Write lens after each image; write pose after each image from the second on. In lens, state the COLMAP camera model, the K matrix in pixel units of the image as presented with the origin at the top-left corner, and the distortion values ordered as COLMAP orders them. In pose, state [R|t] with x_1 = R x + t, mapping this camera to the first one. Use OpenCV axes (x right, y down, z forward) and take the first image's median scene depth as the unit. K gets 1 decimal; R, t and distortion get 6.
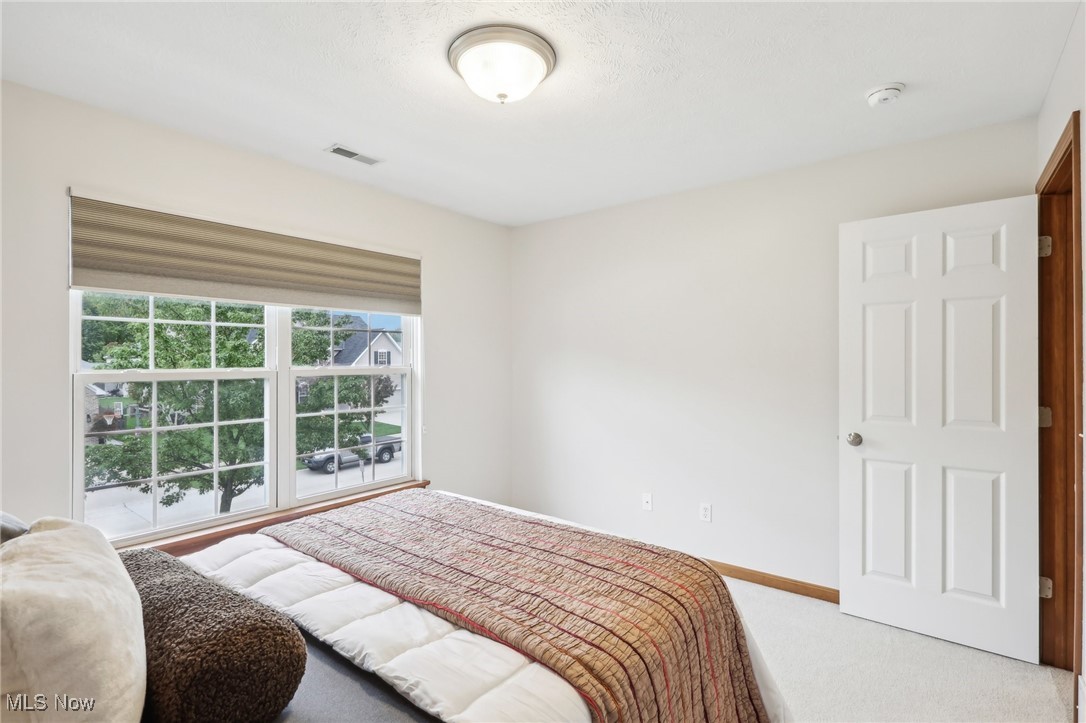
lens RADIAL K [[522.8, 0, 545.2], [0, 522.8, 359.8], [0, 0, 1]] dist [-0.001382, -0.000346]
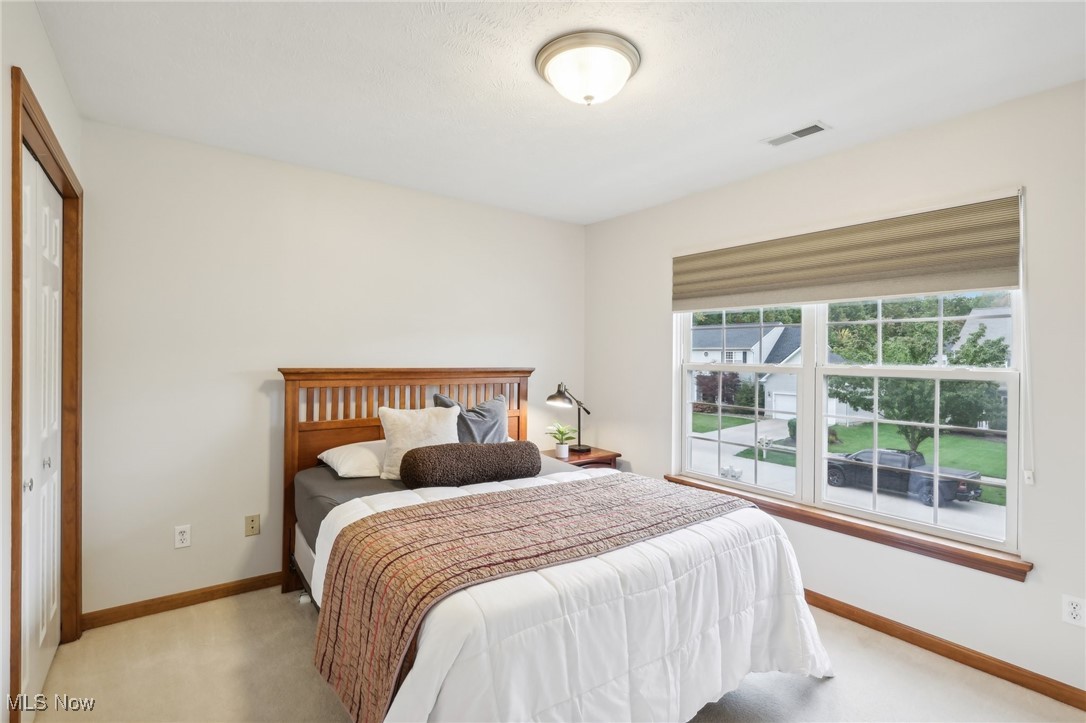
lens RADIAL K [[522.8, 0, 545.5], [0, 522.8, 355.0], [0, 0, 1]] dist [-0.001382, -0.000346]
pose [[-0.281383, 0.002263, -0.959593, 0.703958], [-0.009581, 0.999941, 0.005168, -0.005305], [0.959548, 0.010648, -0.281344, 0.917365]]
